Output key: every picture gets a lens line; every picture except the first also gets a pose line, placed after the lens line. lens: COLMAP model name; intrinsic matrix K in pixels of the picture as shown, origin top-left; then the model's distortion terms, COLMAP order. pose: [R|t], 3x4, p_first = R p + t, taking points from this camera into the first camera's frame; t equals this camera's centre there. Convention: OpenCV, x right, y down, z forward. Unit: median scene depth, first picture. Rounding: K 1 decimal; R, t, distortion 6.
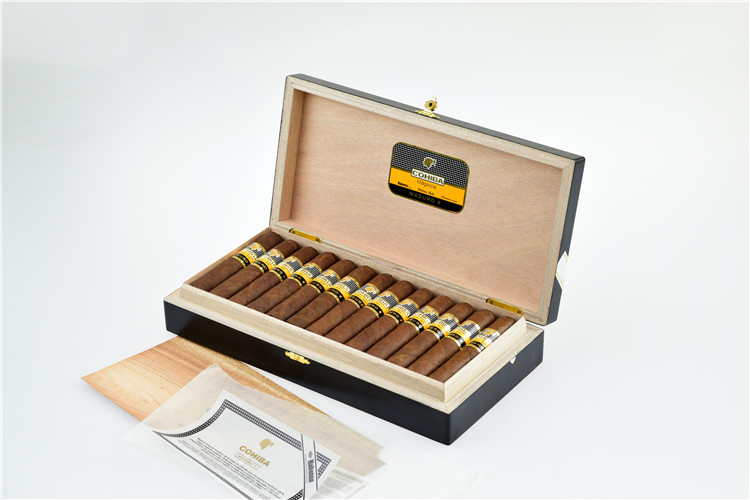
lens RADIAL K [[1645.4, 0, 373.2], [0, 1645.4, 249.2], [0, 0, 1]] dist [0.140177, 0.000000]
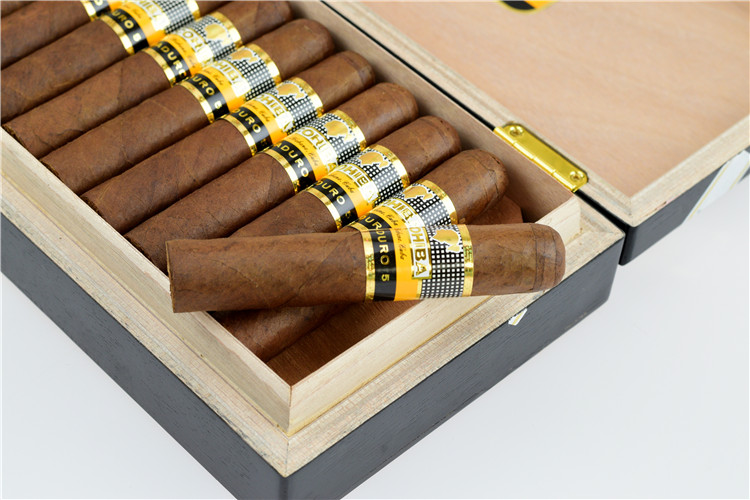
lens RADIAL K [[1645.4, 0, 373.6], [0, 1645.4, 251.3], [0, 0, 1]] dist [0.140177, 0.000000]
pose [[0.979673, 0.188969, -0.067324, 0.074519], [-0.162392, 0.944101, 0.286884, -0.047859], [0.117773, -0.270119, 0.955597, 0.638009]]
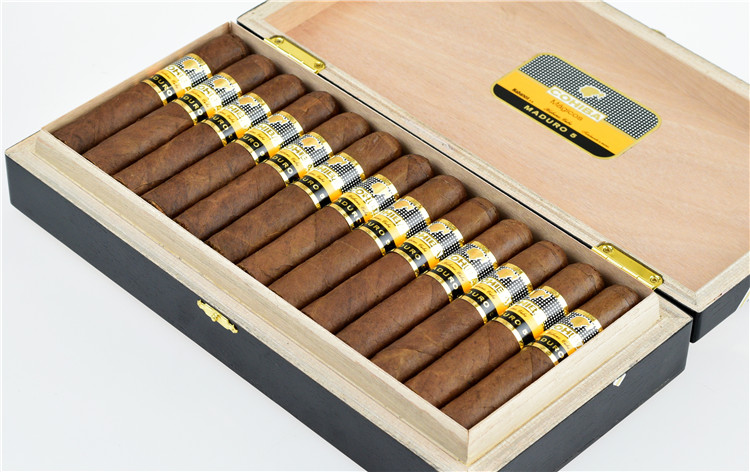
lens RADIAL K [[2172.3, 0, 378.3], [0, 2172.3, 233.3], [0, 0, 1]] dist [0.531537, 0.000000]
pose [[0.988295, 0.126739, -0.084913, 0.061952], [-0.107488, 0.973479, 0.201953, -0.108313], [0.108256, -0.190462, 0.975707, 0.323260]]
